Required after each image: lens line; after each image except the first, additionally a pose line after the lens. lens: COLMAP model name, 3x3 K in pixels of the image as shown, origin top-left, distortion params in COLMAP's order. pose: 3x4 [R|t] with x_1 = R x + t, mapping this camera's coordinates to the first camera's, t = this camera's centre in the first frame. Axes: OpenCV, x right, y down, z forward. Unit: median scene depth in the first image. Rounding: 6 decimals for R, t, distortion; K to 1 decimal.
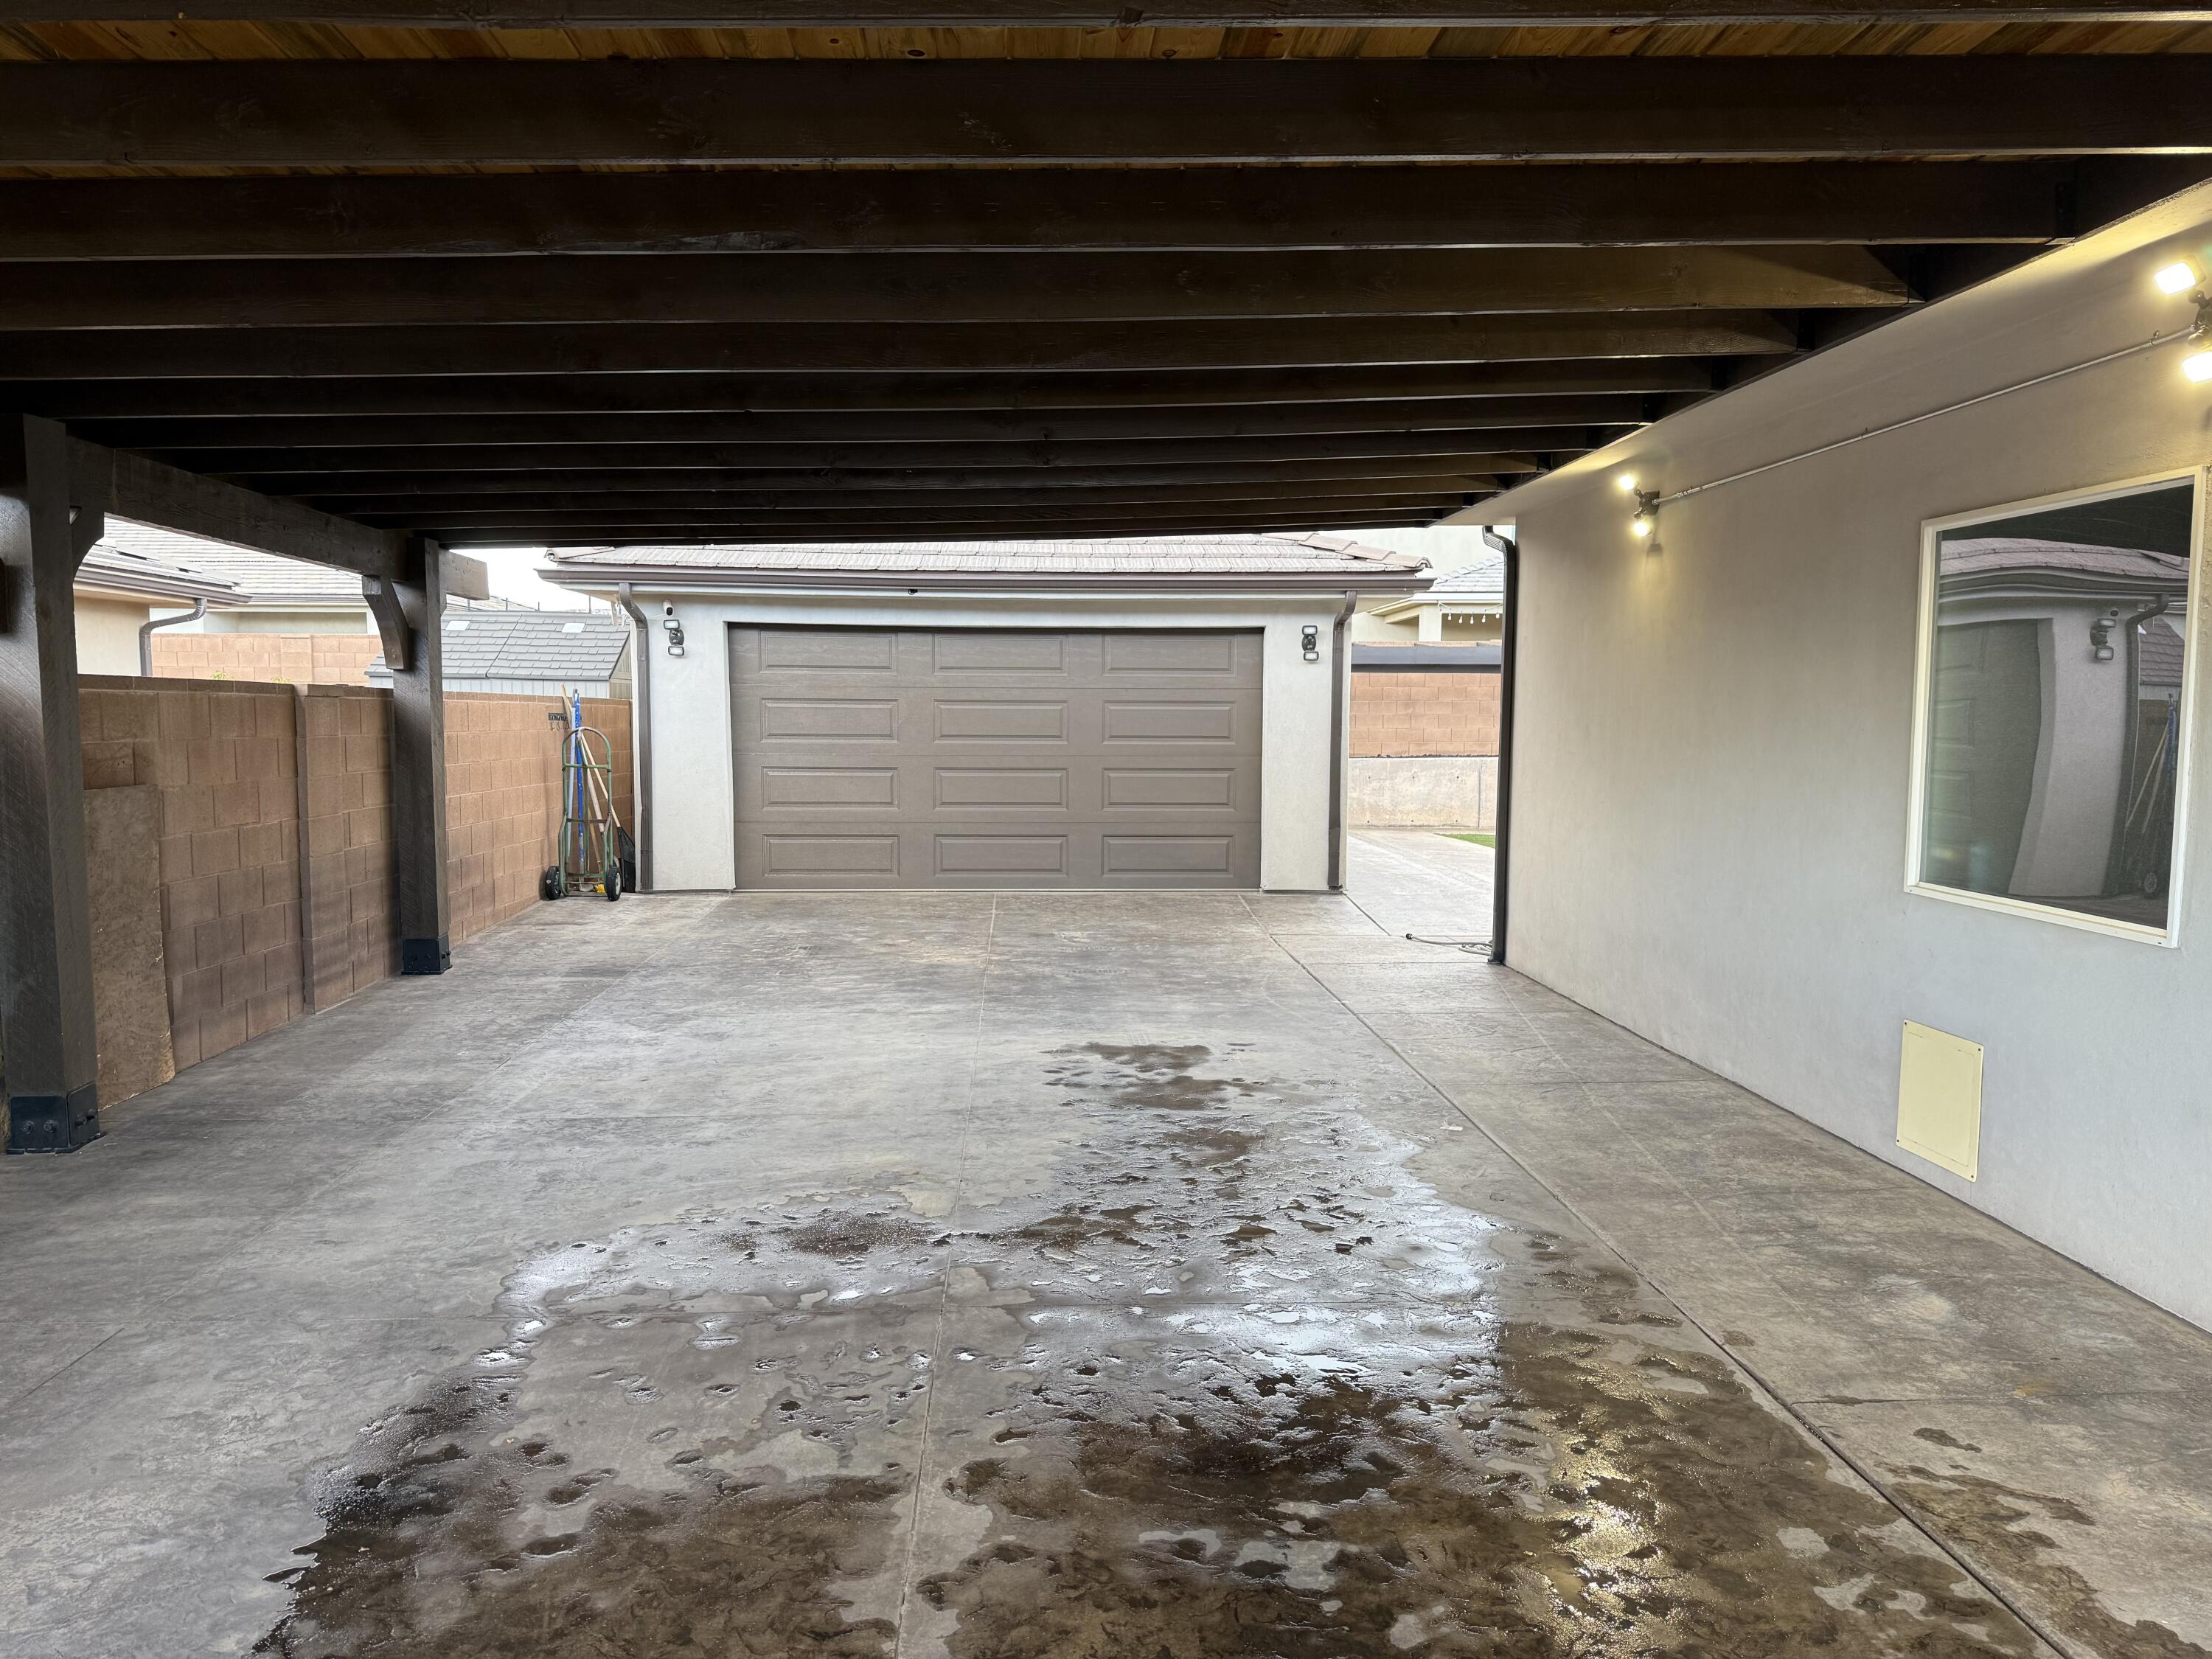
lens RADIAL K [[1545.7, 0, 1134.3], [0, 1545.7, 874.1], [0, 0, 1]] dist [0.023817, -0.037619]
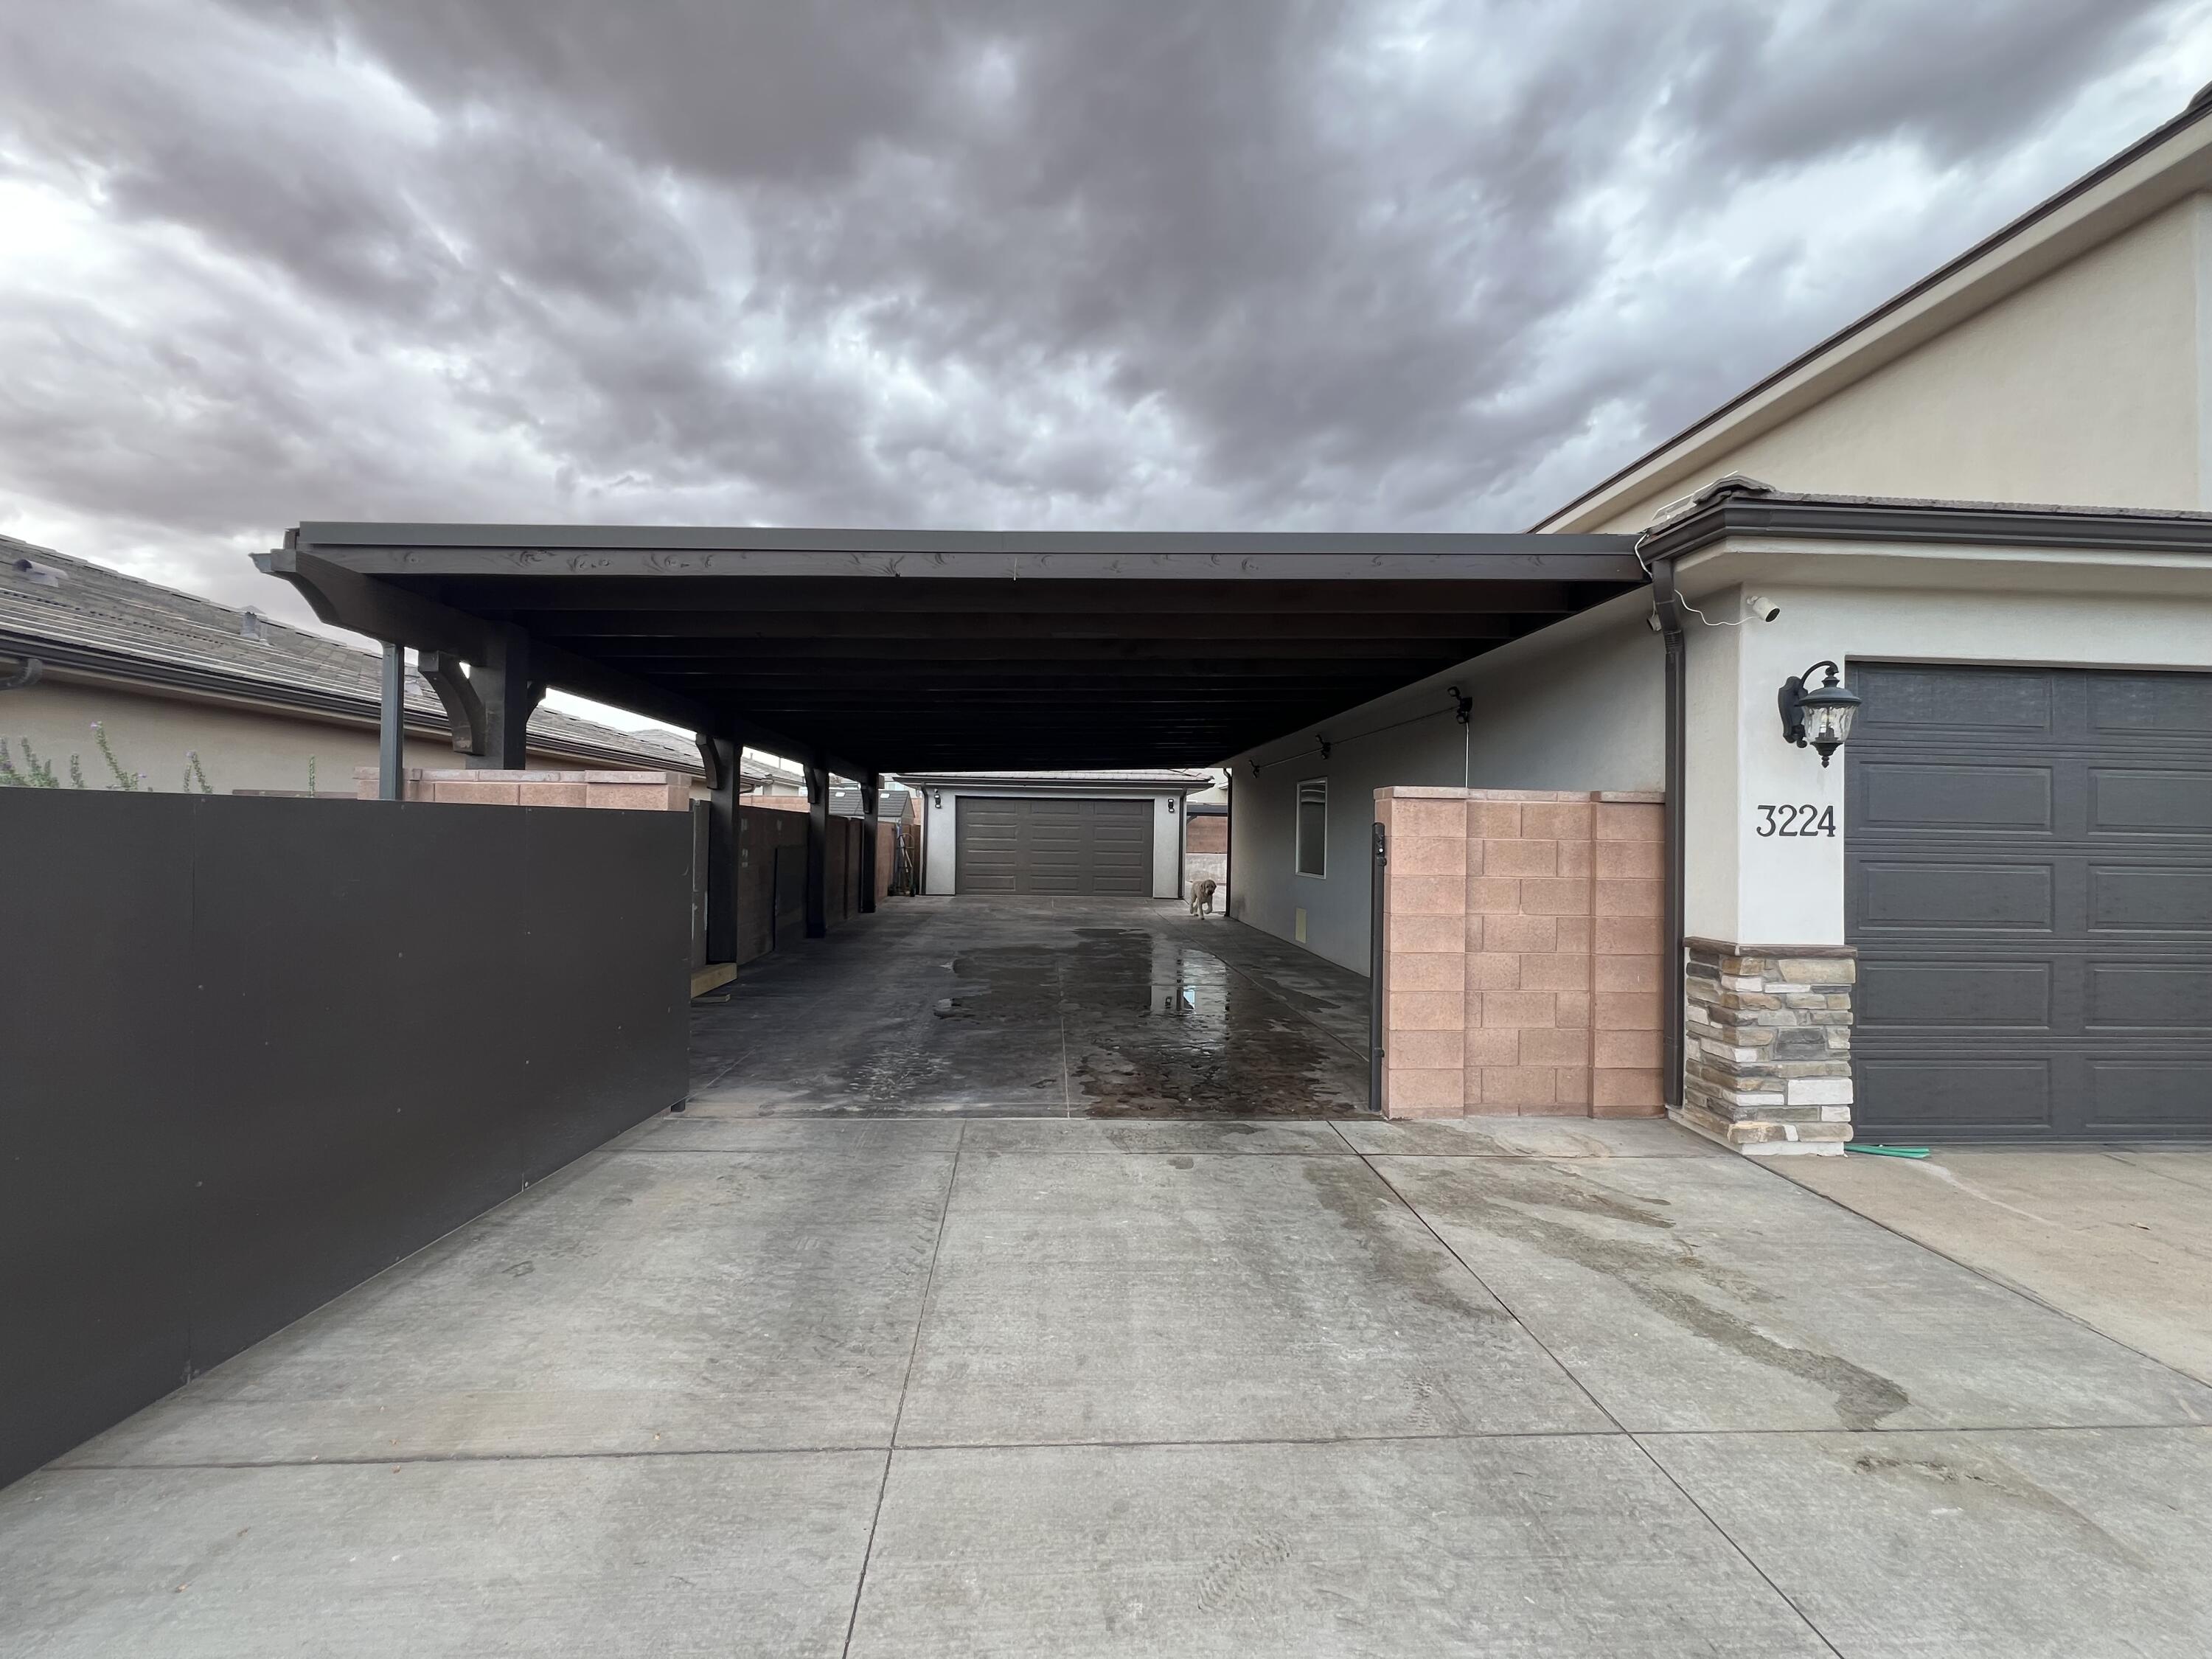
lens RADIAL K [[891.9, 0, 1119.6], [0, 891.9, 819.5], [0, 0, 1]] dist [-0.001714, -0.000091]
pose [[0.999881, 0.012219, 0.009434, 0.012439], [-0.010969, 0.992366, -0.122840, 0.081897], [-0.010863, 0.122722, 0.992382, -0.670473]]
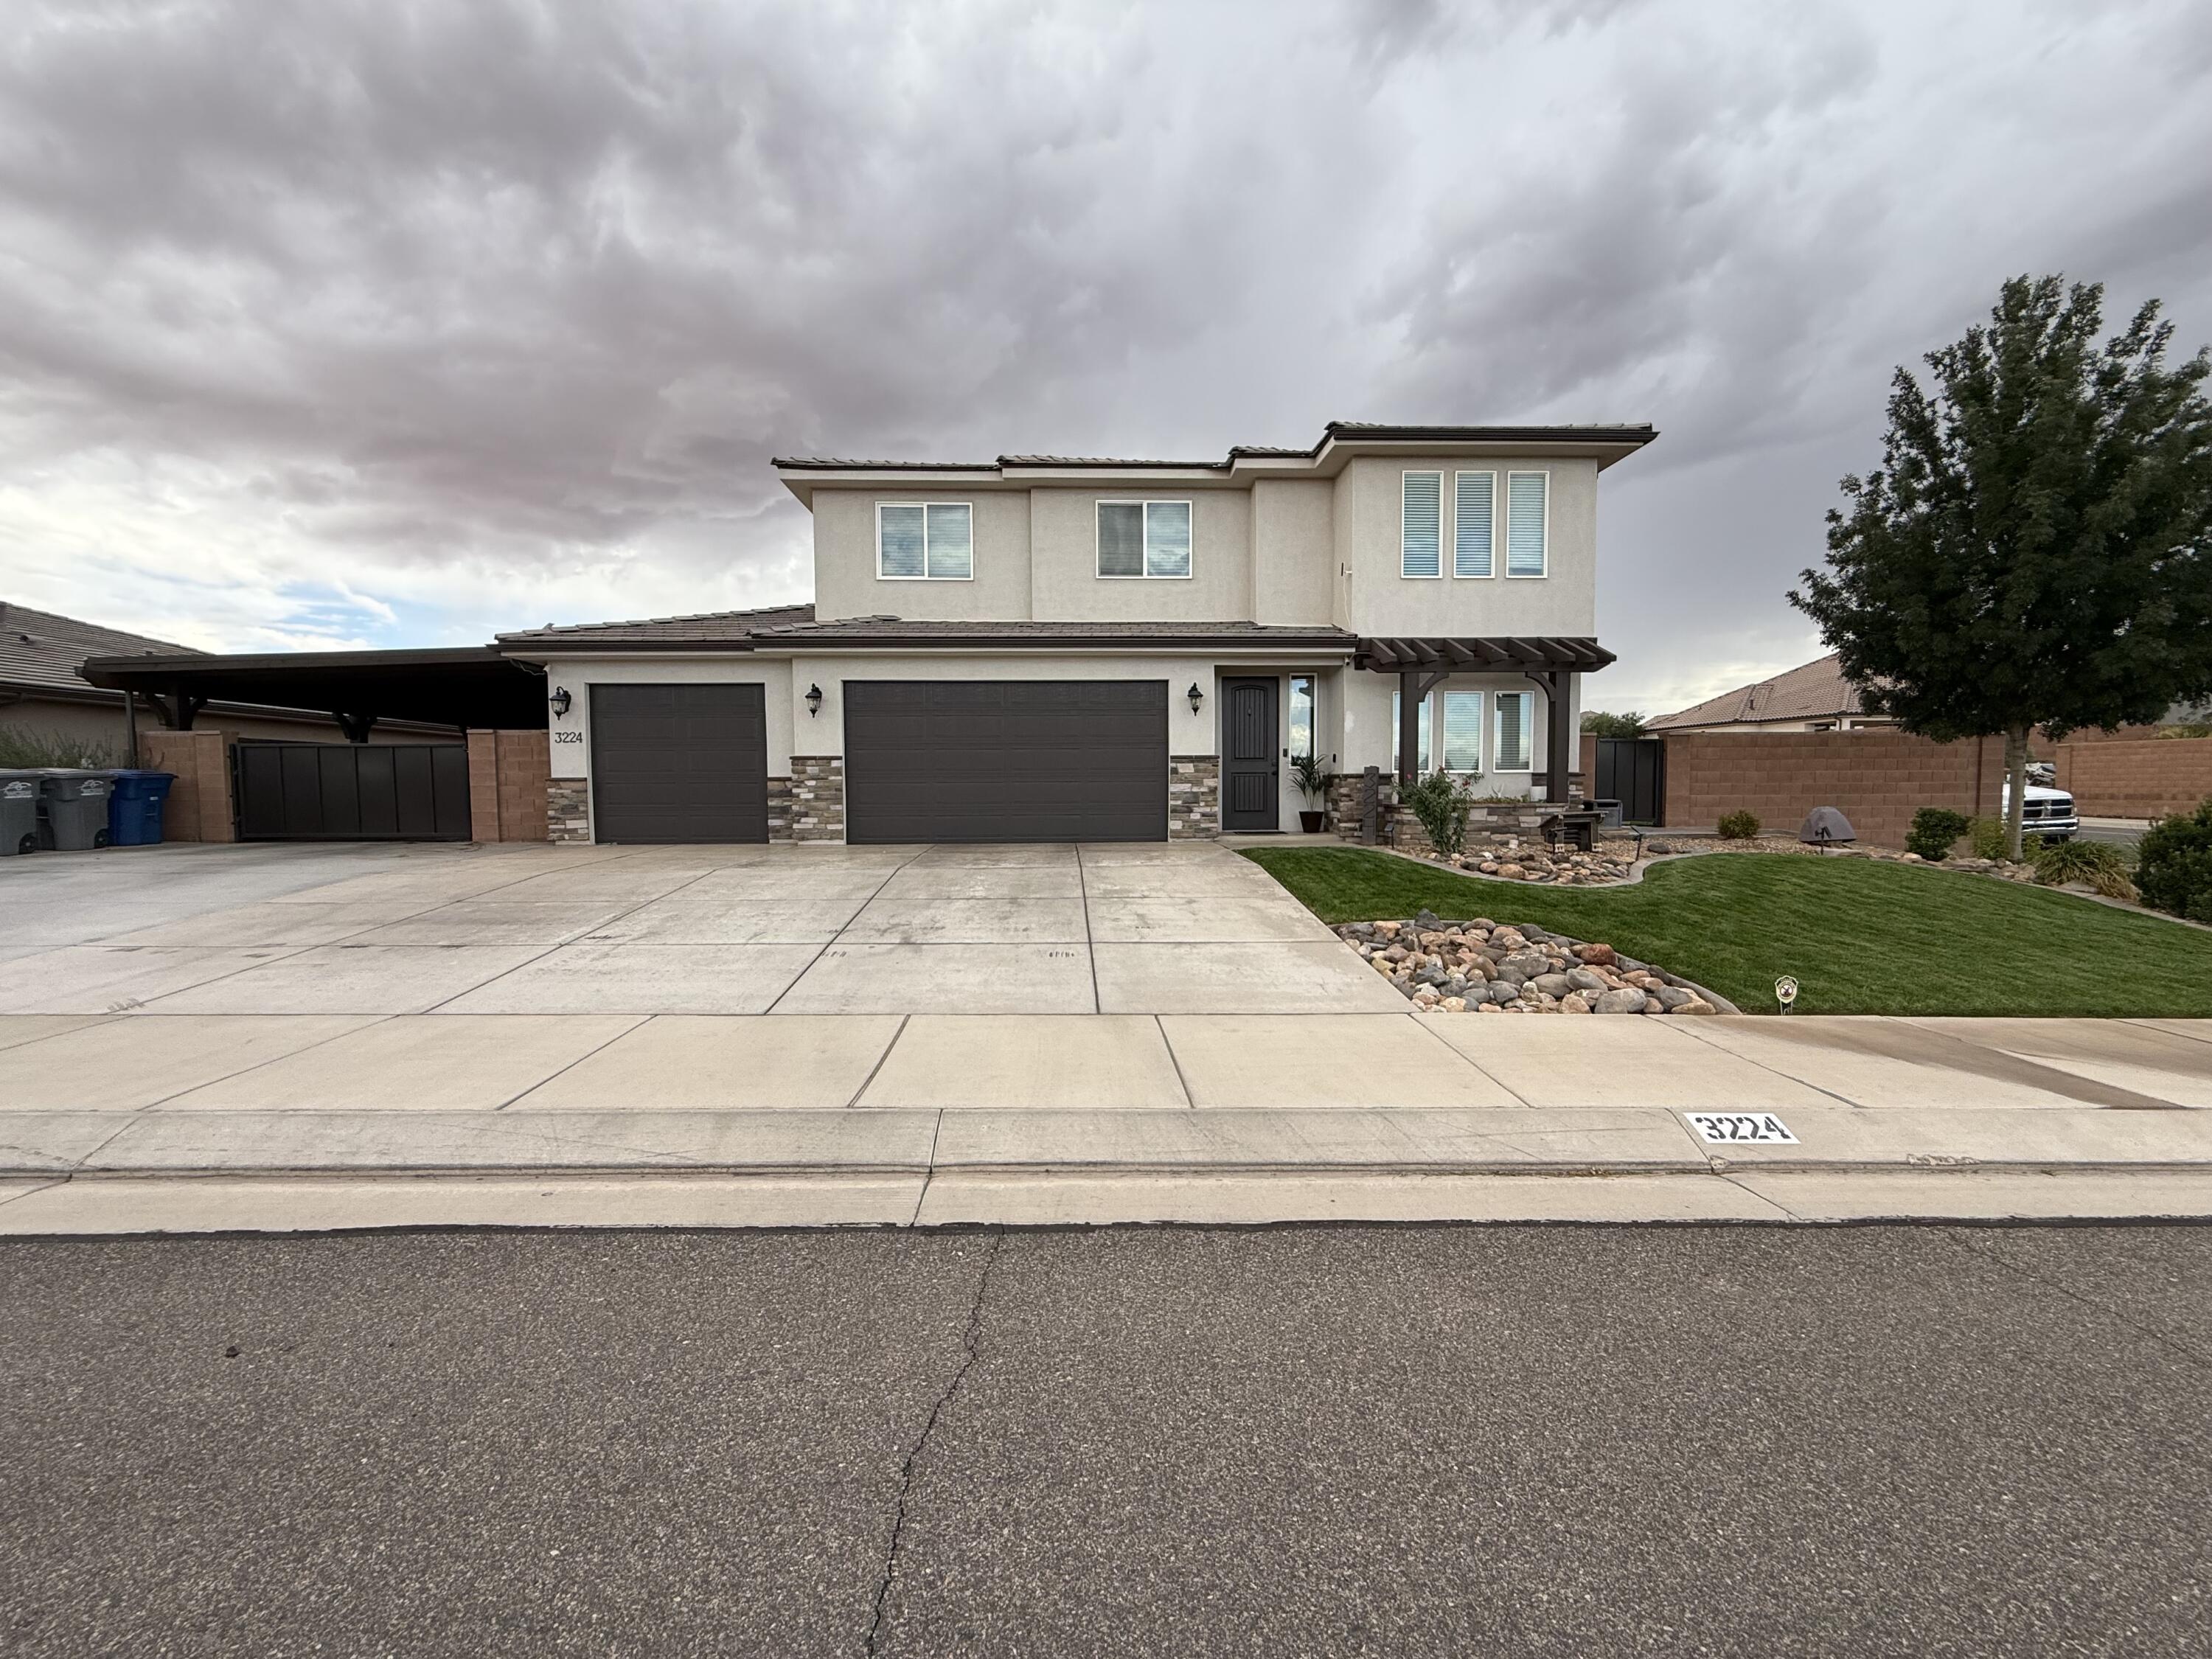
lens RADIAL K [[876.1, 0, 1093.3], [0, 876.1, 832.1], [0, 0, 1]] dist [0.001024, -0.000838]
pose [[0.999672, -0.008157, -0.024274, 1.146054], [0.006828, 0.998500, -0.054316, 0.241755], [0.024681, 0.054132, 0.998229, -1.517375]]
